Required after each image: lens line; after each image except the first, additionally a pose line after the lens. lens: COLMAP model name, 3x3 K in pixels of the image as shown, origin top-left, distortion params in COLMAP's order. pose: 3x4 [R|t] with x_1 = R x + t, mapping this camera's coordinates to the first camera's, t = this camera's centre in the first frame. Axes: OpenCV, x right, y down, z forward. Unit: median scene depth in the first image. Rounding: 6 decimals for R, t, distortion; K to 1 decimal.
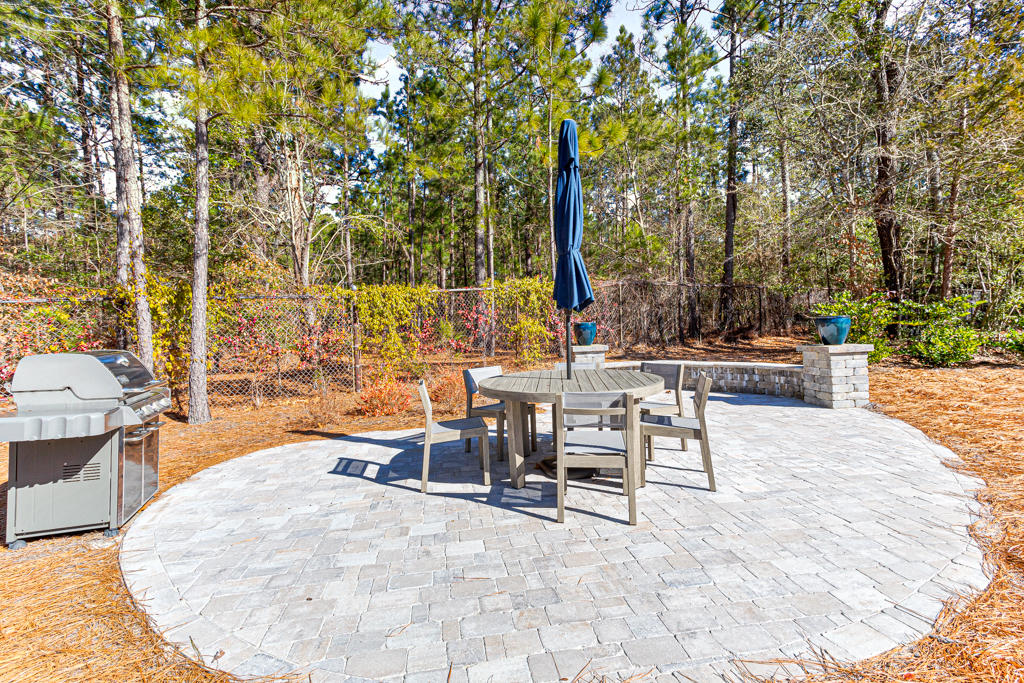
lens RADIAL K [[484.5, 0, 512.1], [0, 484.5, 319.8], [0, 0, 1]] dist [0.025298, 0.000701]
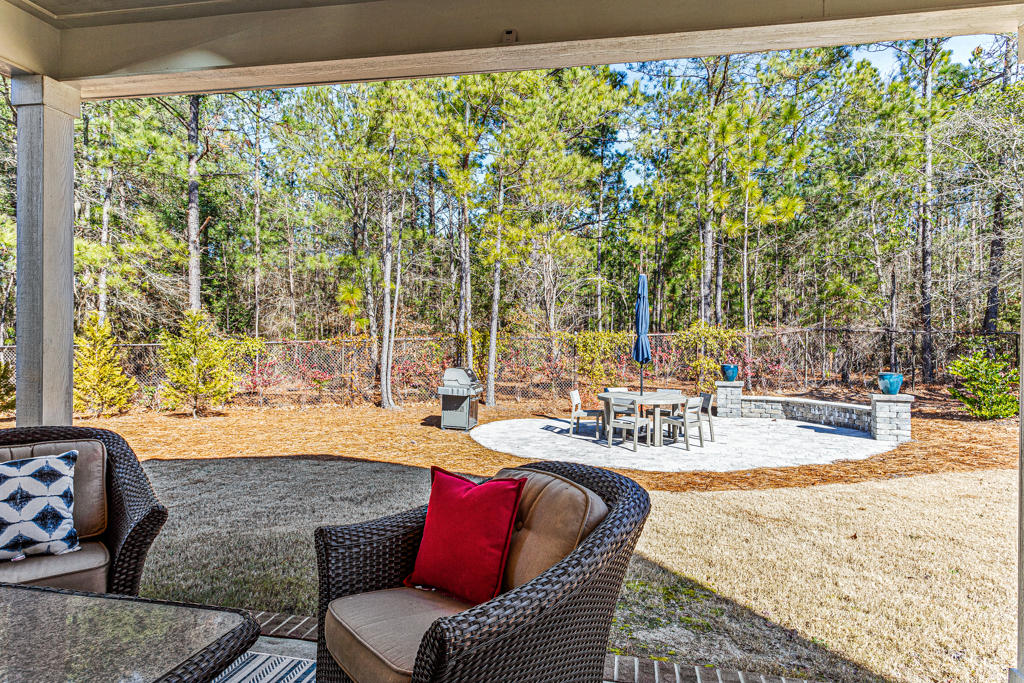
lens RADIAL K [[533.5, 0, 511.2], [0, 533.5, 311.6], [0, 0, 1]] dist [0.002189, 0.000083]
pose [[0.863556, 0.011587, -0.504120, 0.477116], [-0.037888, 0.998401, -0.041954, -0.072412], [0.502828, 0.055330, 0.862614, -0.776283]]
